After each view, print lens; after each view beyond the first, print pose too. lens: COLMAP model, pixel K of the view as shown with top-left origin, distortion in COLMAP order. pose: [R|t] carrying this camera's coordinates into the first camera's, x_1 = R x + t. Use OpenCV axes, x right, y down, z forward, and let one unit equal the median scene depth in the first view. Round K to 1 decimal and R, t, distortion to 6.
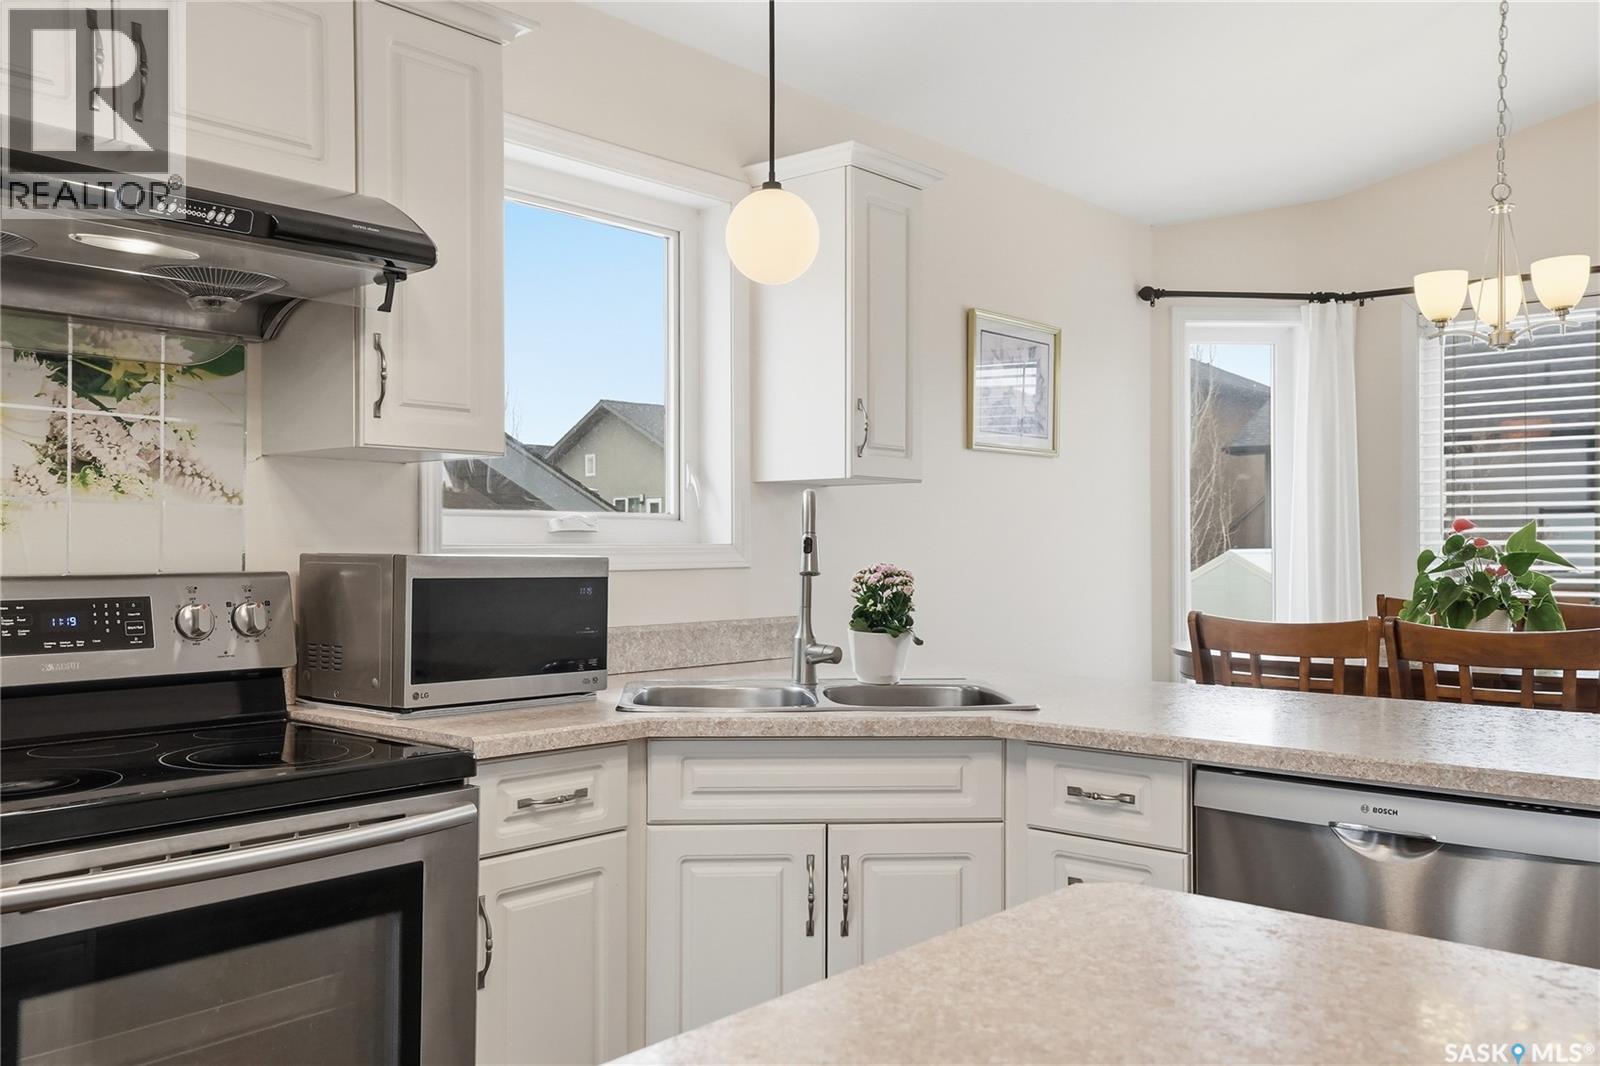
lens RADIAL K [[1387.4, 0, 795.4], [0, 1387.4, 539.5], [0, 0, 1]] dist [0.036658, 0.027069]
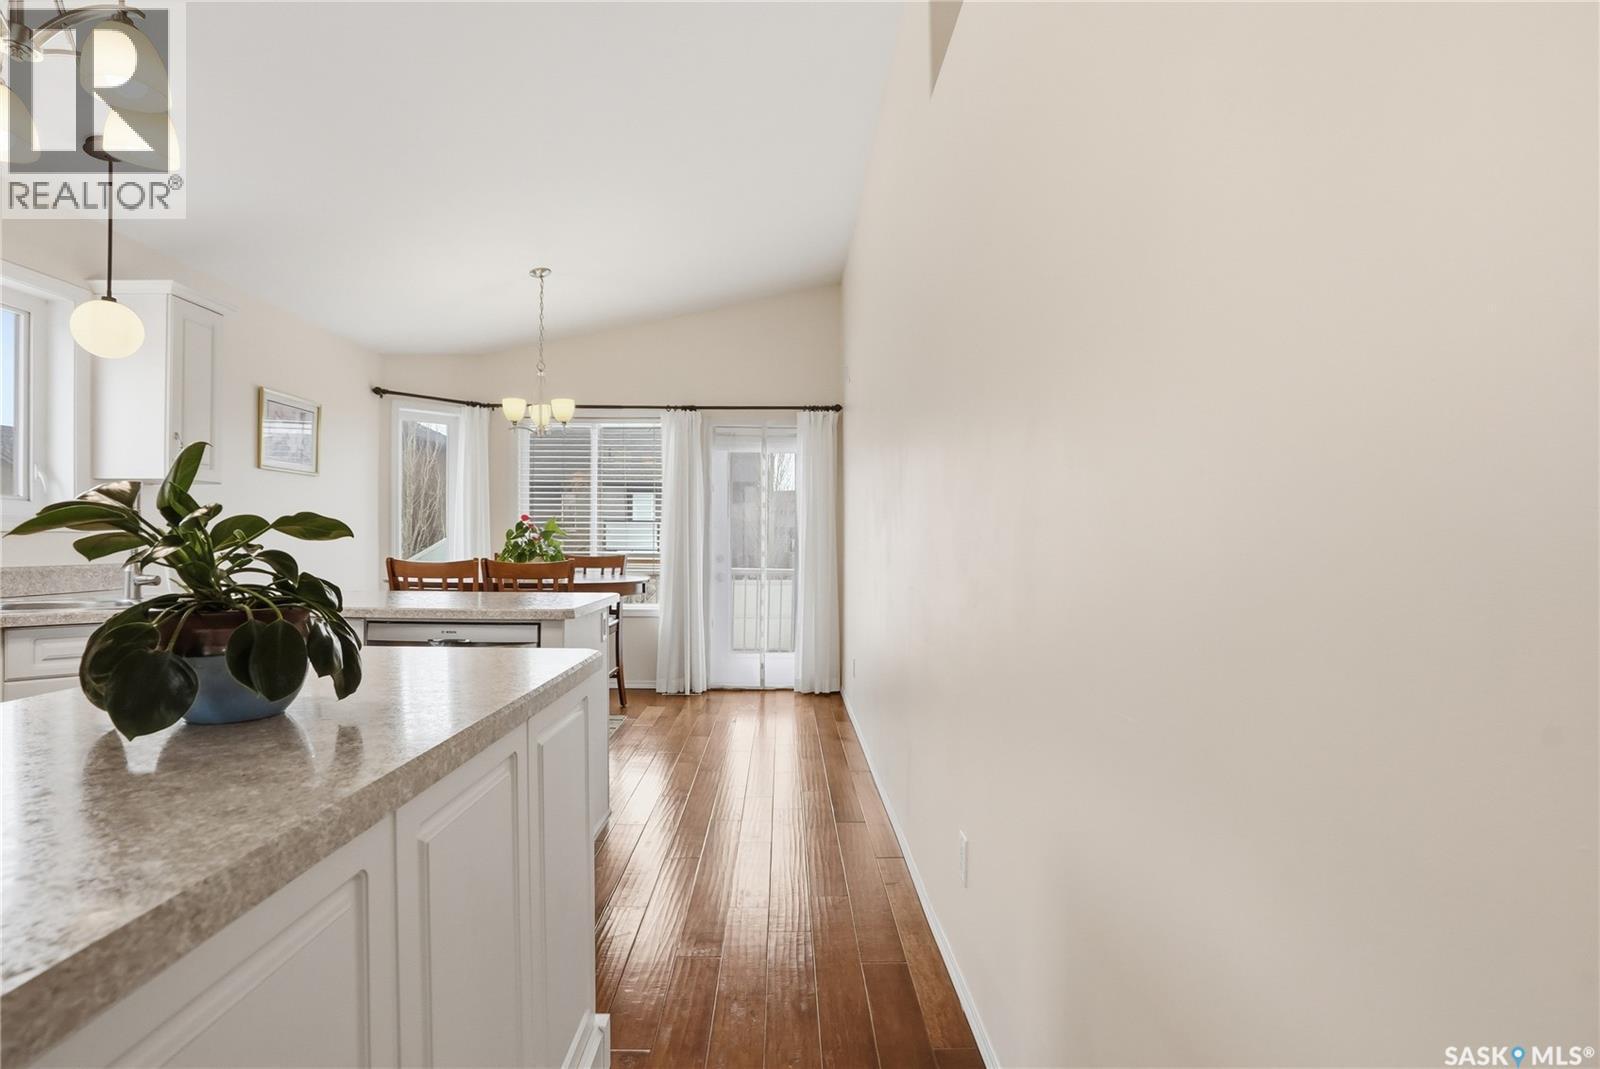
lens RADIAL K [[789.2, 0, 798.2], [0, 789.2, 544.4], [0, 0, 1]] dist [-0.045494, 0.017102]
pose [[0.756960, 0.004089, 0.653448, 0.009877], [-0.009449, 0.999944, 0.004689, 0.031192], [-0.653392, -0.009724, 0.756957, -0.278057]]
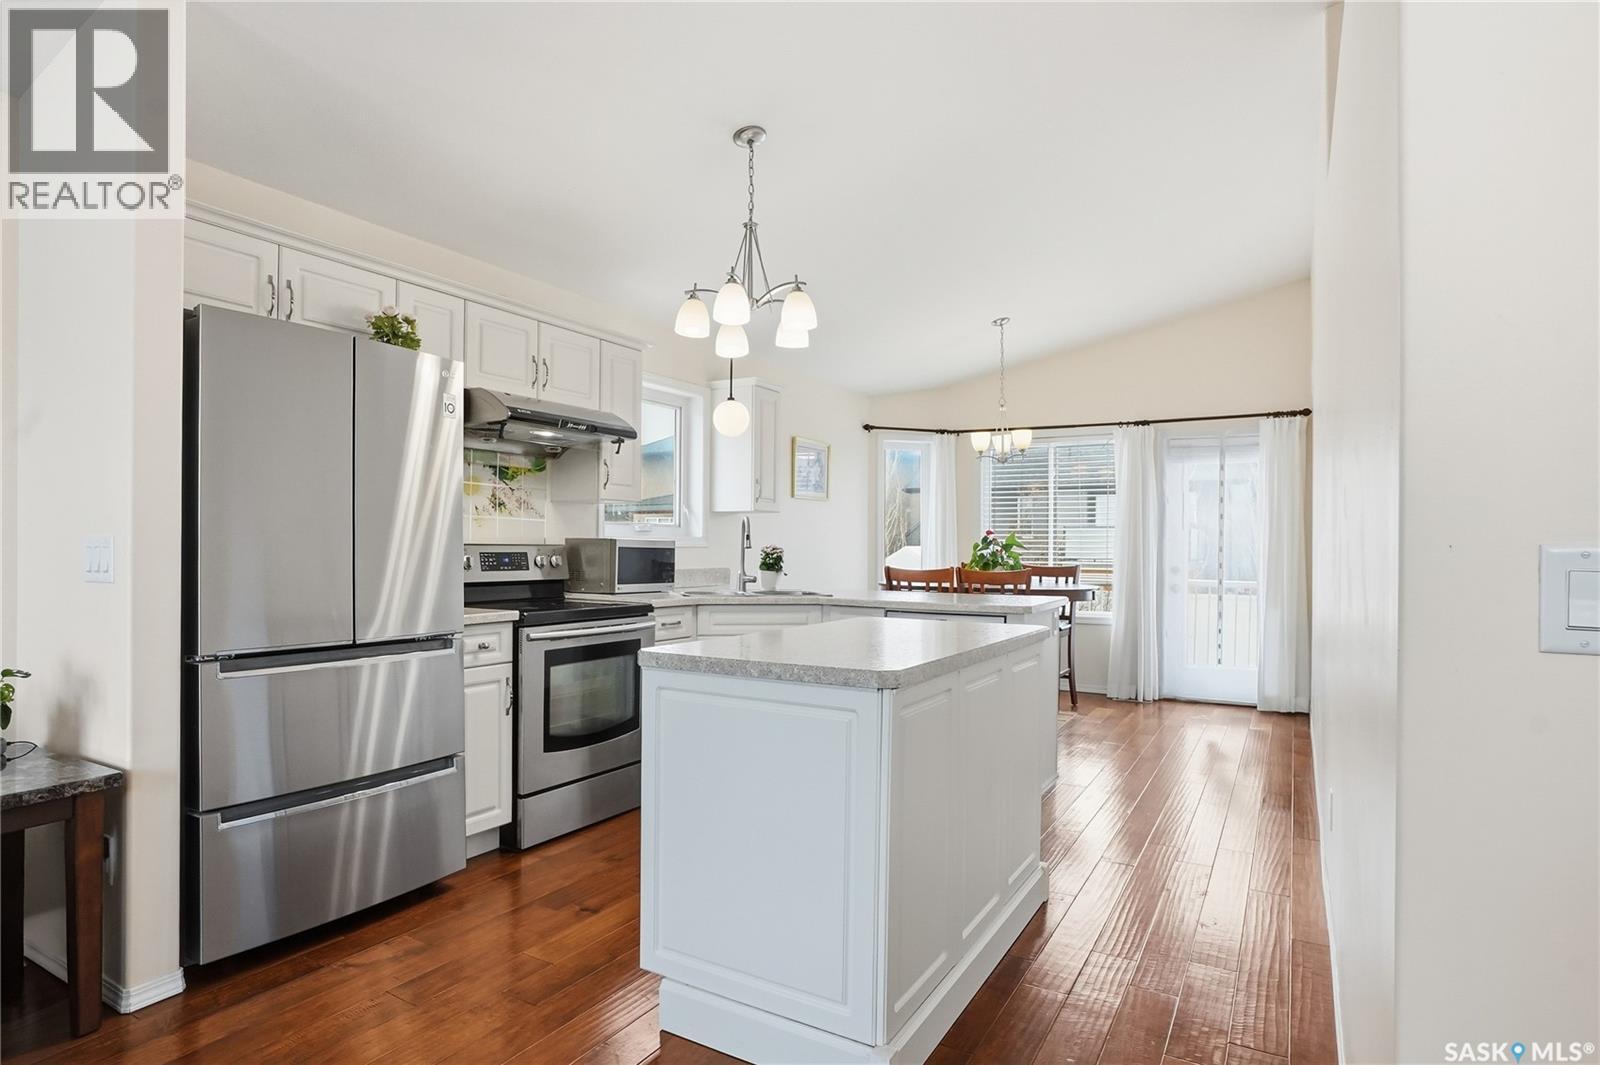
lens RADIAL K [[904.3, 0, 798.4], [0, 904.3, 545.2], [0, 0, 1]] dist [-0.021594, 0.009927]
pose [[0.983385, 0.008602, 0.181331, -0.231444], [-0.009396, 0.999950, 0.003520, 0.013878], [-0.181291, -0.005165, 0.983416, -0.801285]]
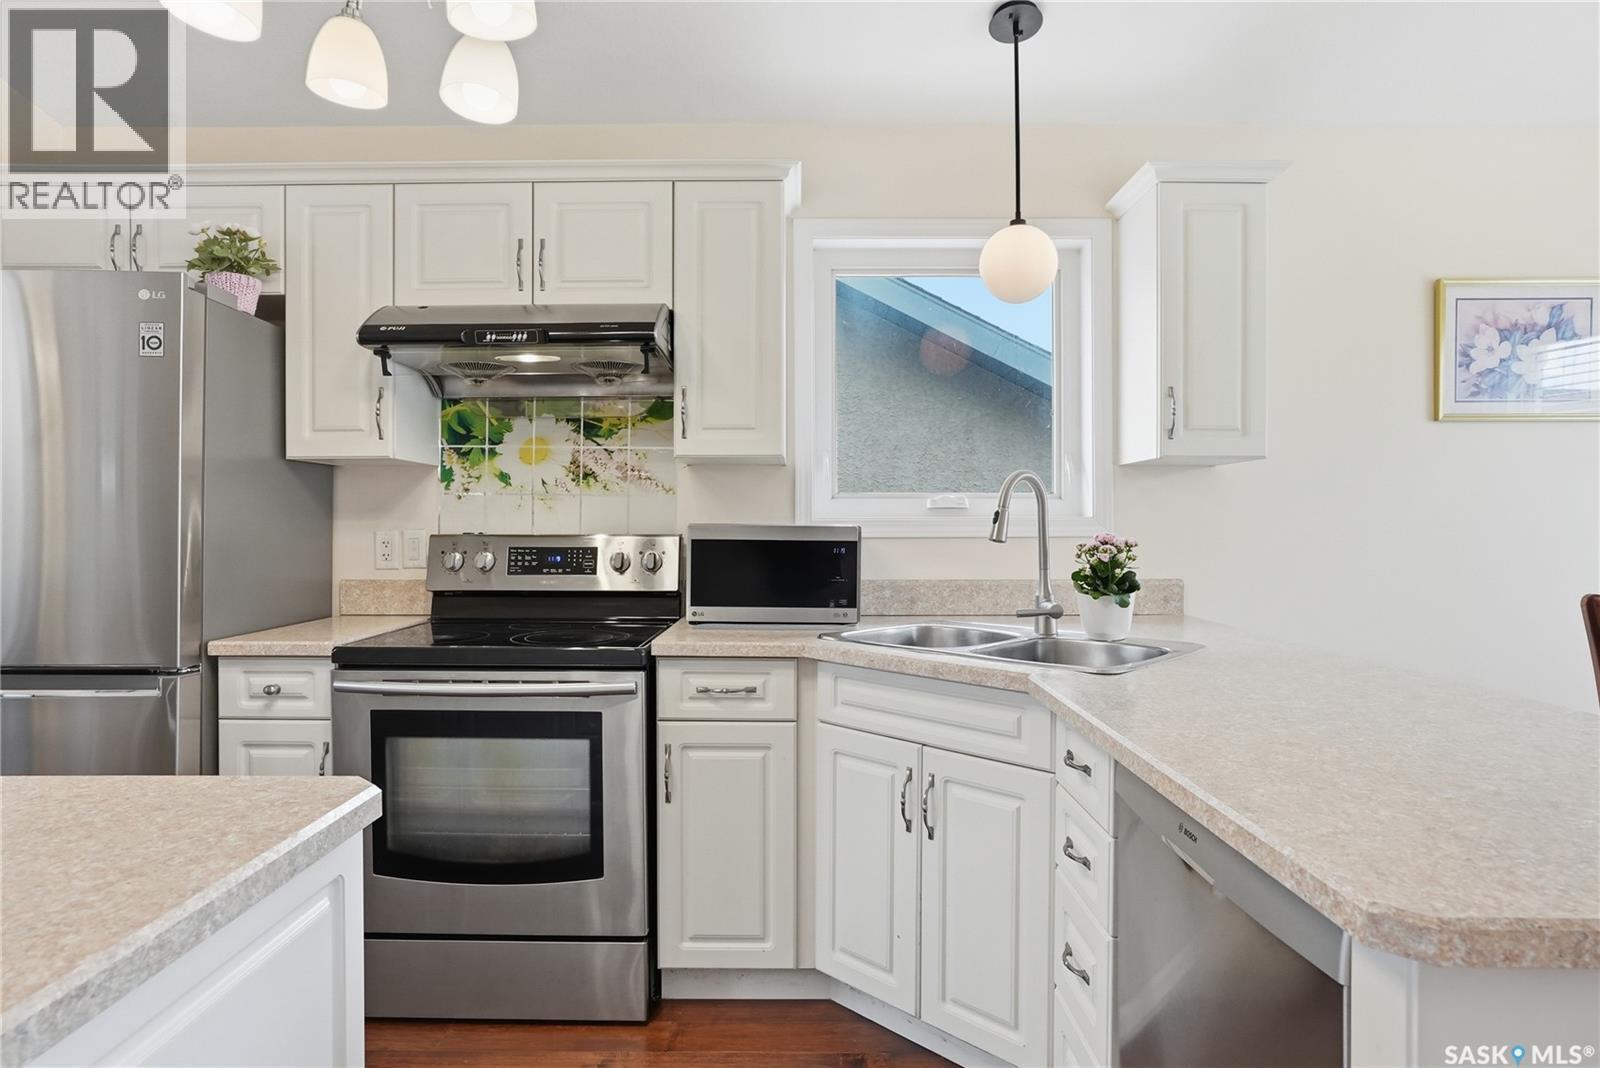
lens RADIAL K [[904.3, 0, 791.3], [0, 904.3, 526.0], [0, 0, 1]] dist [-0.021594, 0.009927]
pose [[0.643306, 0.002659, -0.765605, 0.544764], [0.004714, 0.999961, 0.007434, 0.005696], [0.765595, -0.008391, 0.643268, 0.397843]]
